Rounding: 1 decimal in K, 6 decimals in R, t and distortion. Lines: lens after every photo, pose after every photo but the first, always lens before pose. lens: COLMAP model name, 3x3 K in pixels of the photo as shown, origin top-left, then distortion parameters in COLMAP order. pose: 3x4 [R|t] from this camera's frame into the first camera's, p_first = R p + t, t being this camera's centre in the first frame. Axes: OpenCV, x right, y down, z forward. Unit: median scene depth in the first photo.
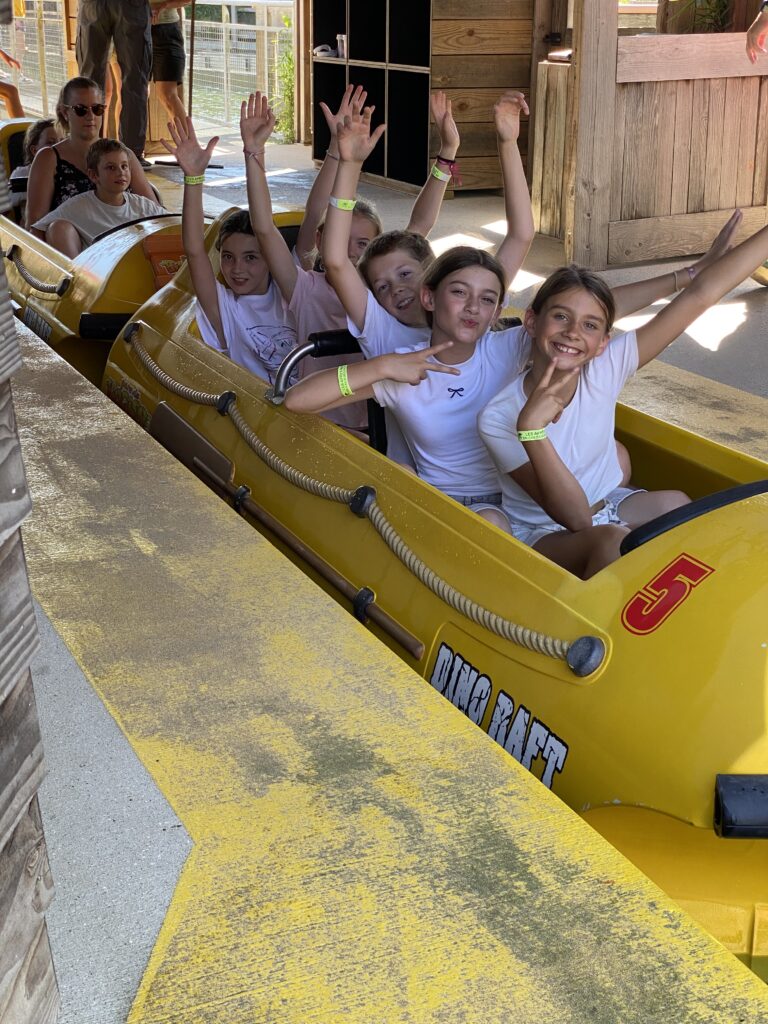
lens RADIAL K [[1473.5, 0, 407.0], [0, 1473.5, 523.2], [0, 0, 1]] dist [0.065556, 0.000000]
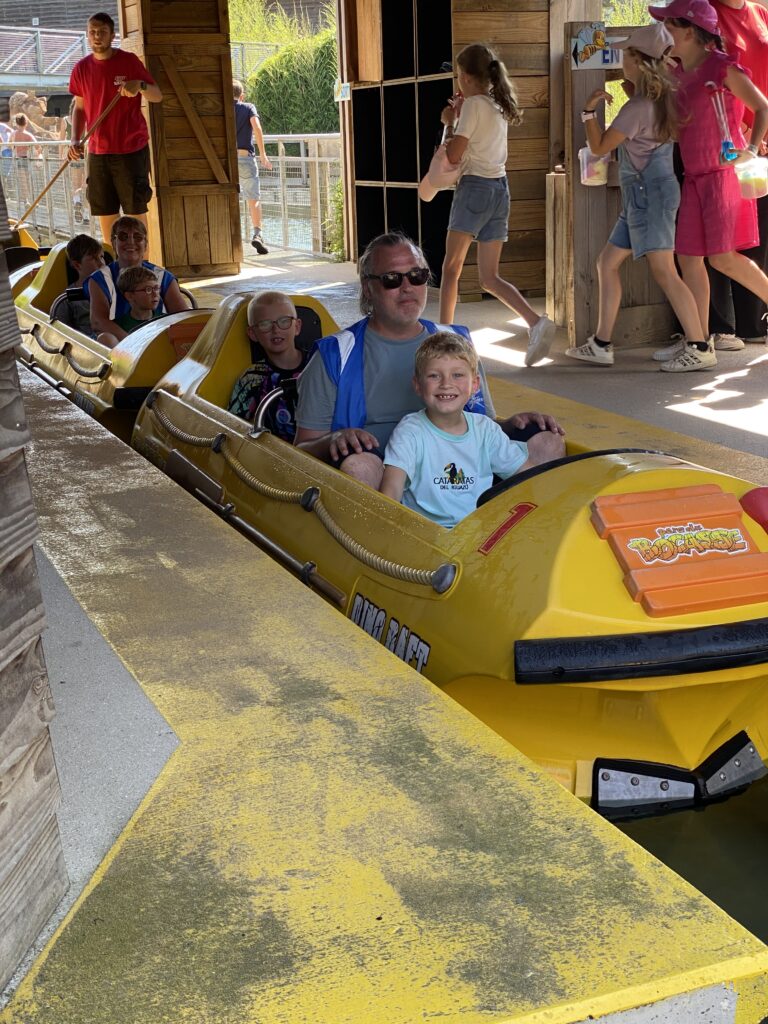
lens RADIAL K [[1473.5, 0, 434.9], [0, 1473.5, 514.6], [0, 0, 1]] dist [0.065556, 0.000000]
pose [[0.998600, -0.036177, -0.038589, 0.129117], [0.032712, 0.995678, -0.086915, 0.126079], [0.041567, 0.085531, 0.995468, -0.293232]]
